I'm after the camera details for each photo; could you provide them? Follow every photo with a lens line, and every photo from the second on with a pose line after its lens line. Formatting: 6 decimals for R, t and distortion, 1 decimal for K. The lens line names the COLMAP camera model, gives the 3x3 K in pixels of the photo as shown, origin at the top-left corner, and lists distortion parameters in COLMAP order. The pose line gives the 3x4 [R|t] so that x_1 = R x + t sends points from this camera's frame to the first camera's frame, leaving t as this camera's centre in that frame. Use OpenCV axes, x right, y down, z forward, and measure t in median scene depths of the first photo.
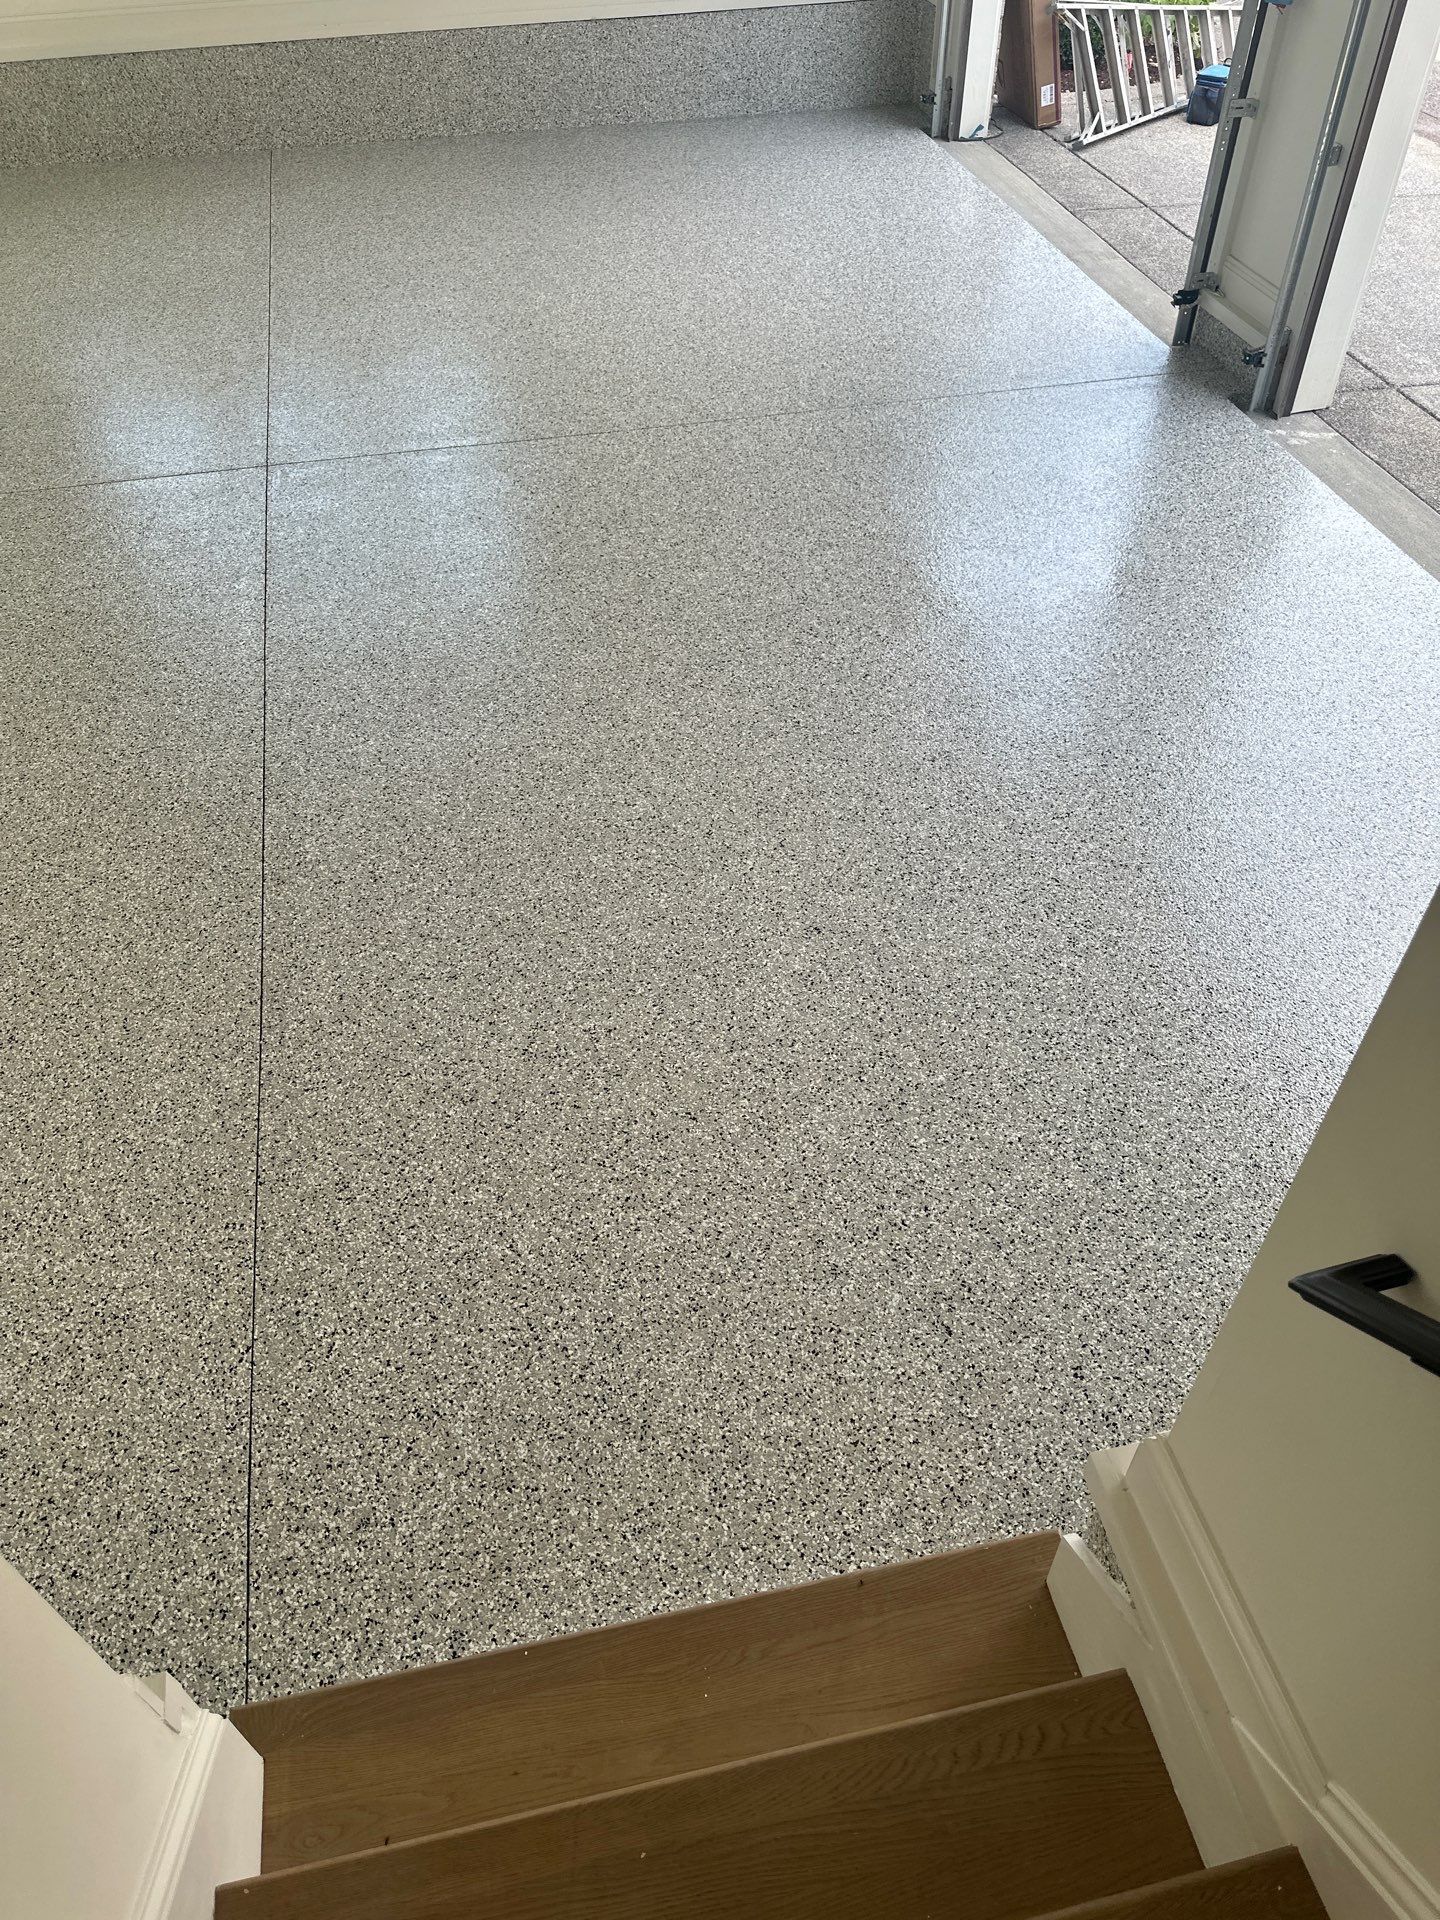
lens RADIAL K [[1339.4, 0, 712.1], [0, 1339.4, 961.2], [0, 0, 1]] dist [0.188311, -0.379381]
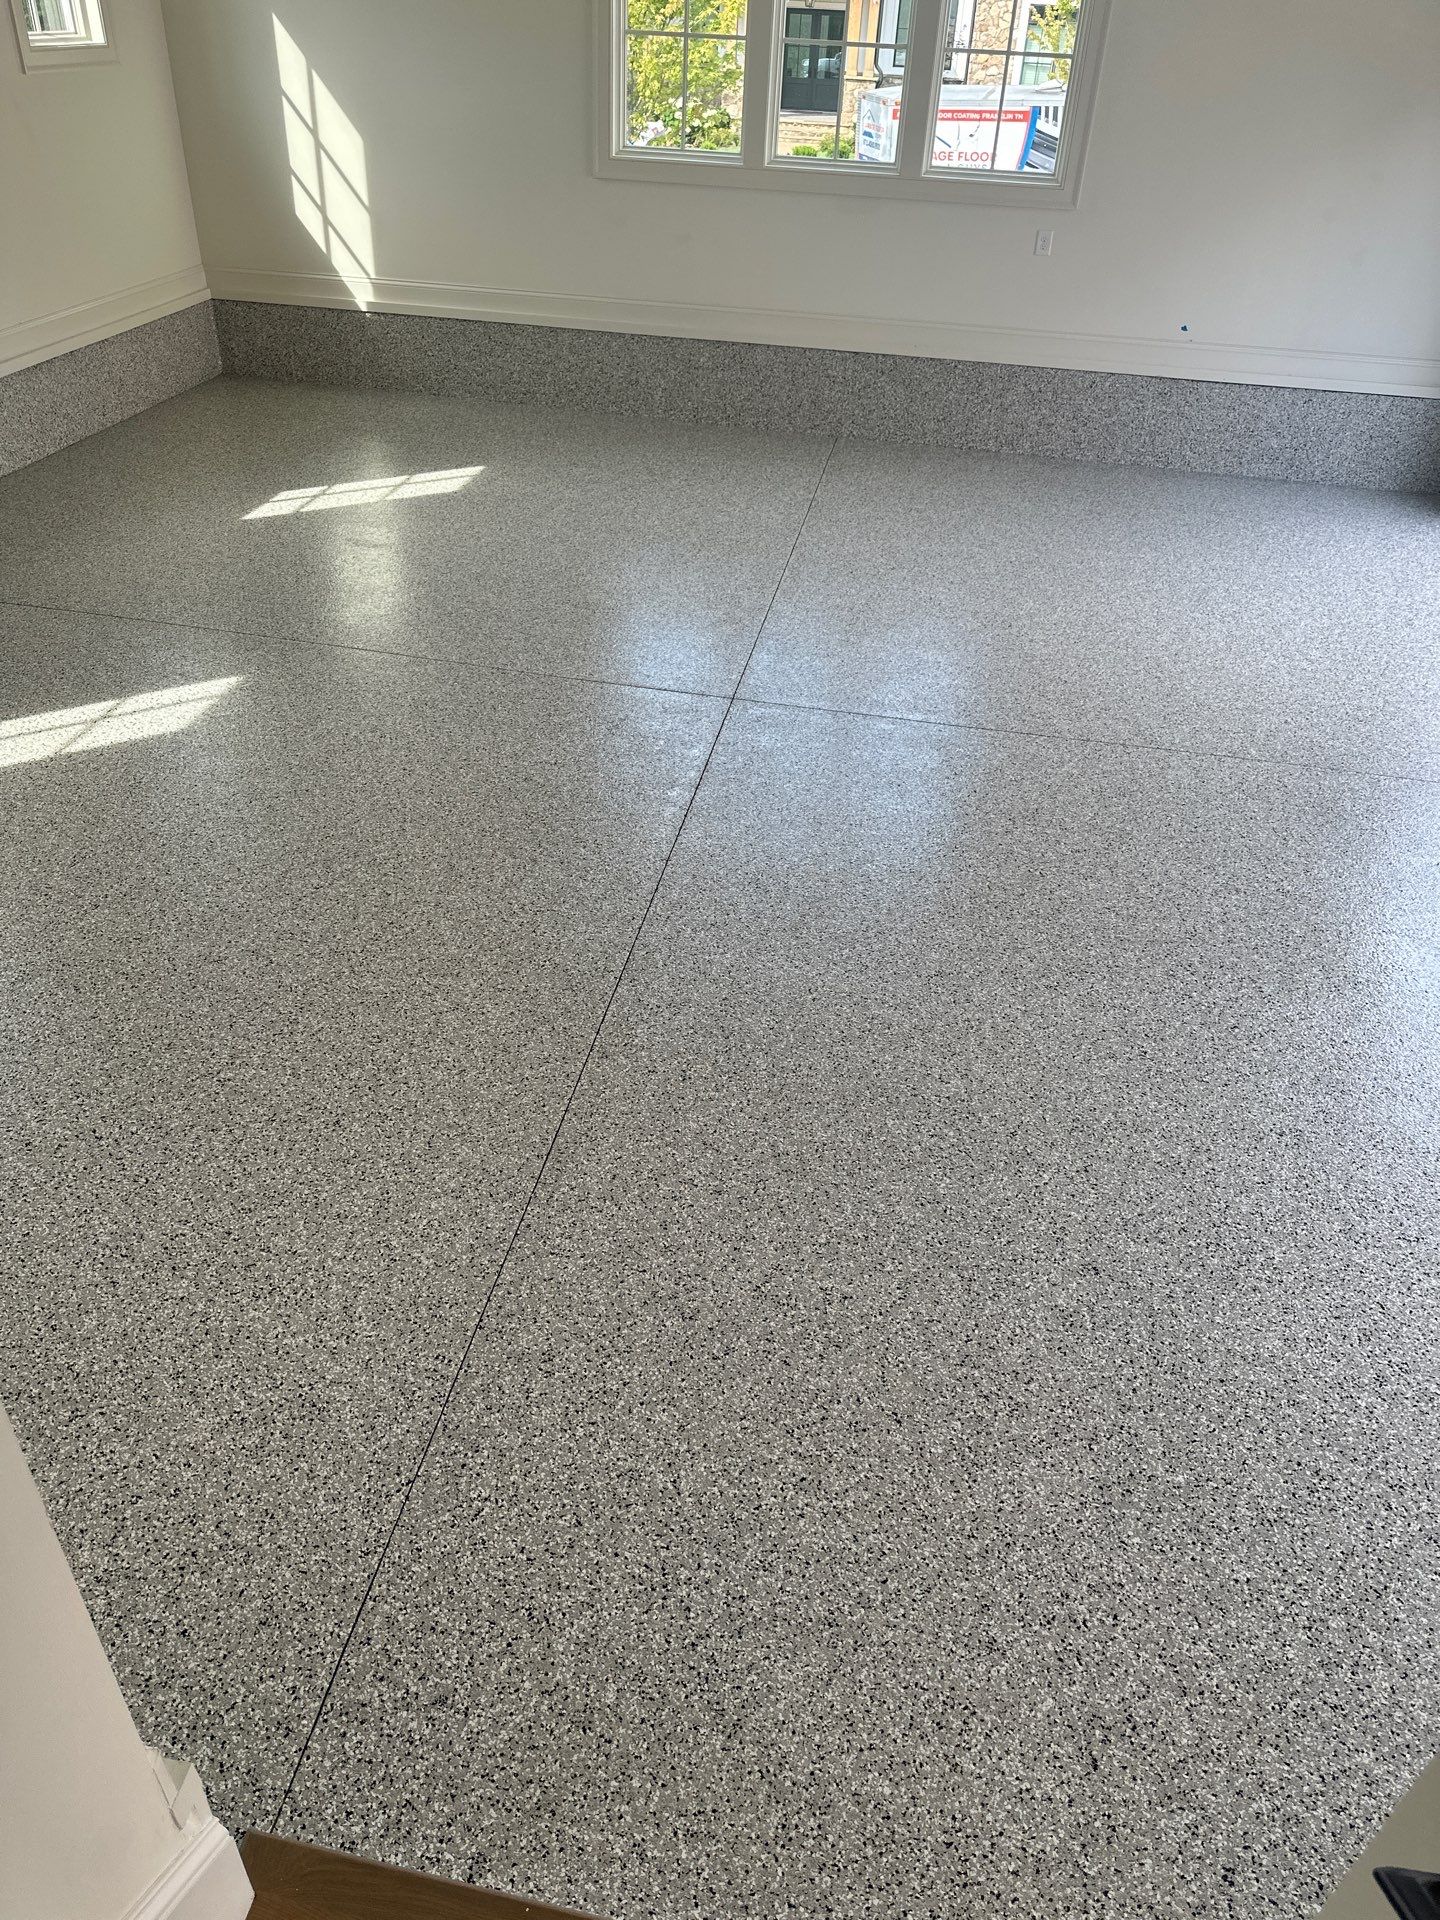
lens RADIAL K [[1339.4, 0, 712.1], [0, 1339.4, 961.2], [0, 0, 1]] dist [0.188311, -0.379381]
pose [[0.920416, 0.269154, -0.283531, 0.041423], [-0.315063, 0.940074, -0.130368, -0.016577], [0.231451, 0.209323, 0.950060, -0.005952]]
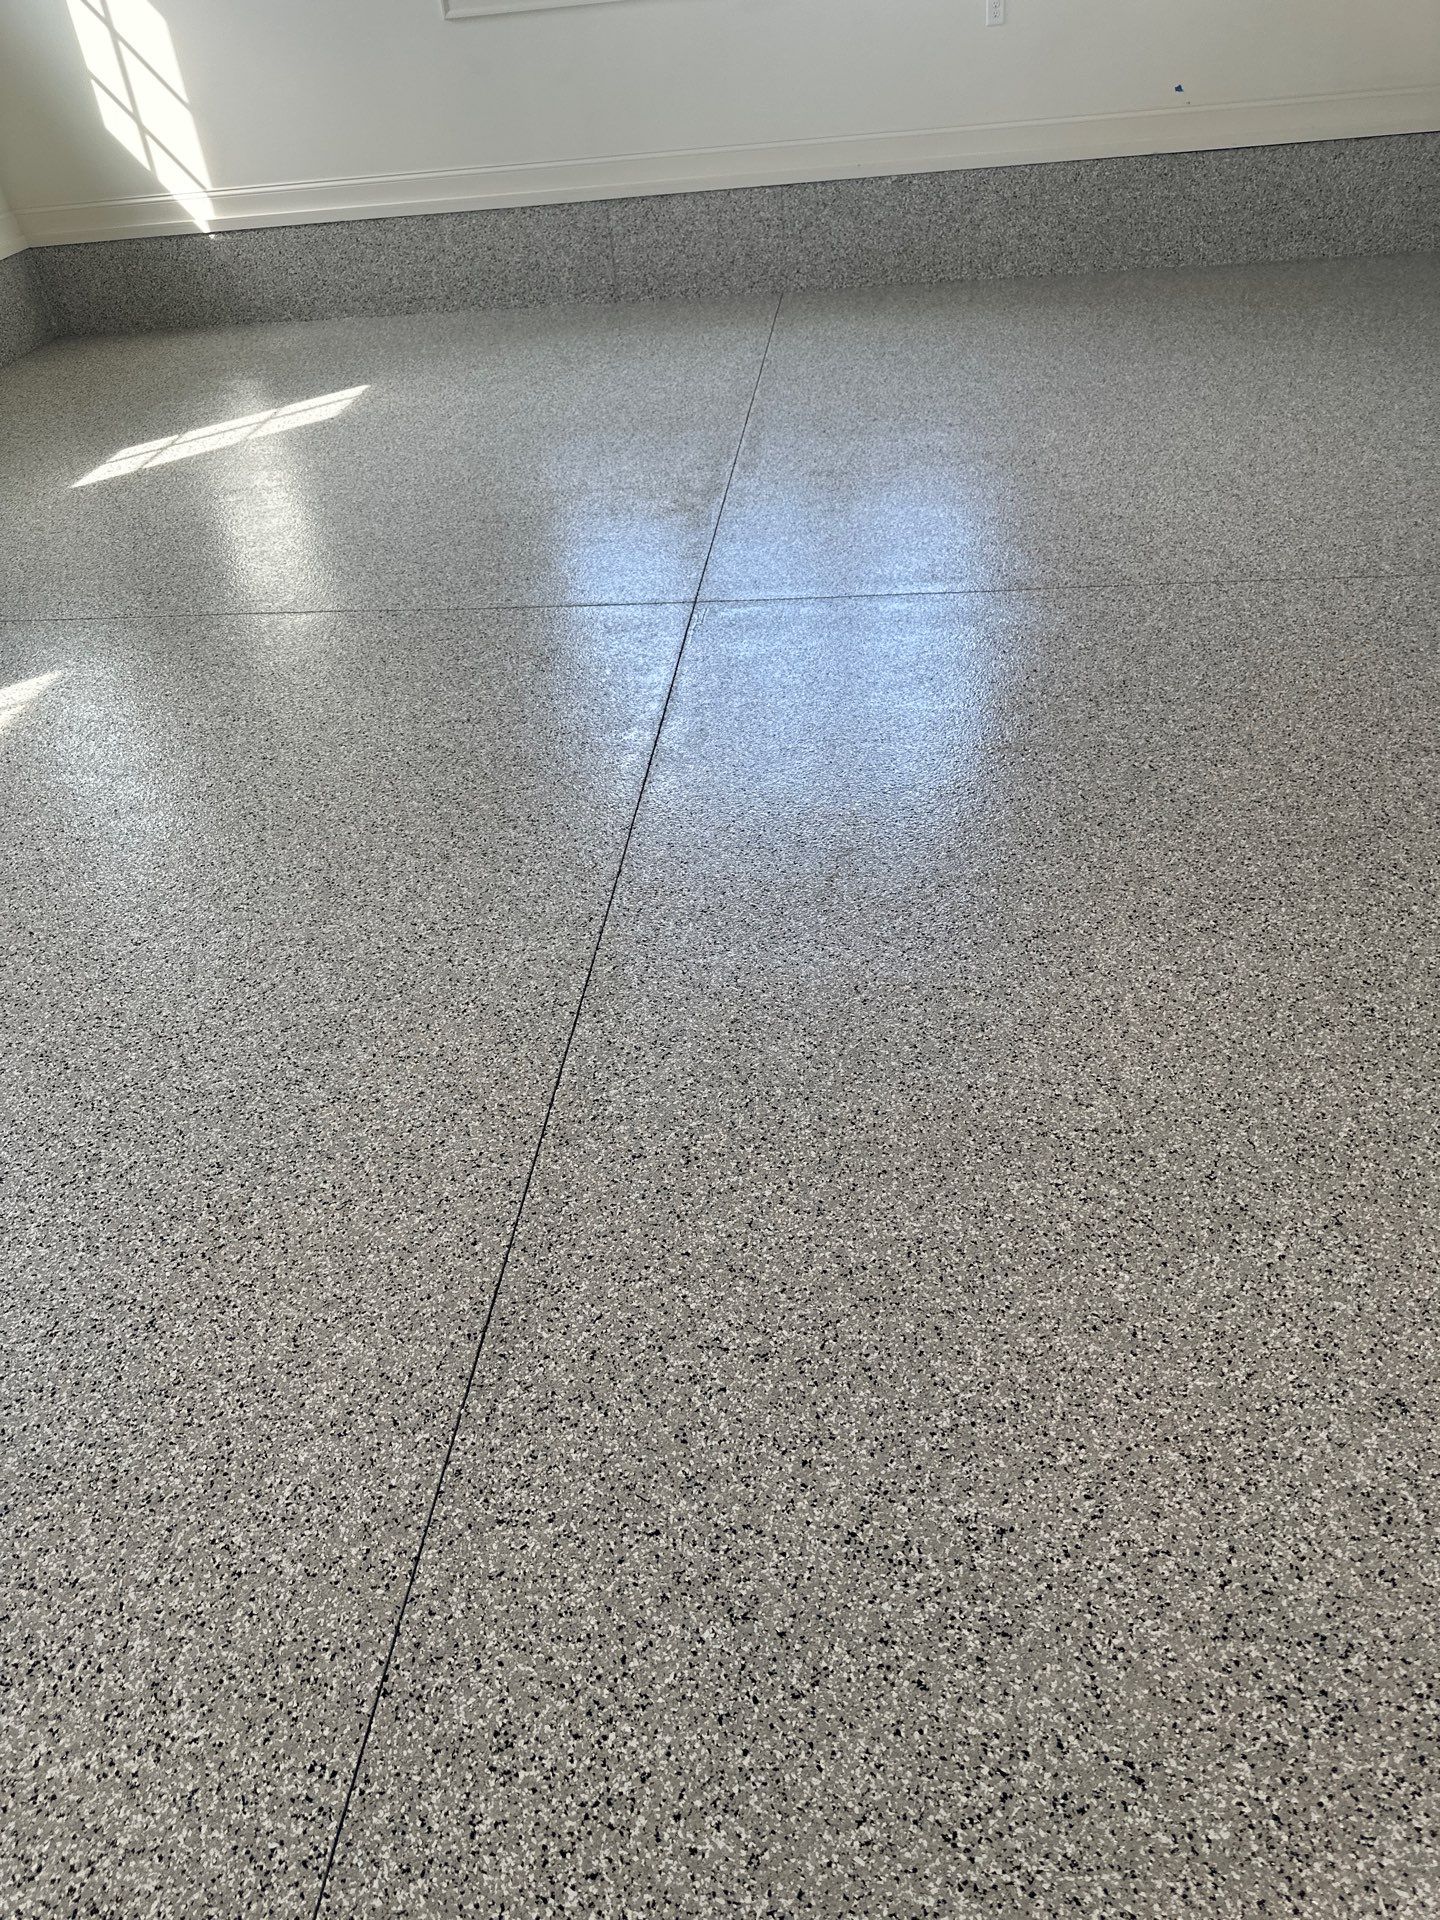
lens RADIAL K [[1361.9, 0, 729.0], [0, 1361.9, 964.8], [0, 0, 1]] dist [0.024137, -0.031366]
pose [[0.947879, 0.138978, -0.286723, -0.046223], [-0.171209, 0.981073, -0.090463, -0.097596], [0.268723, 0.134838, 0.953733, 0.333025]]
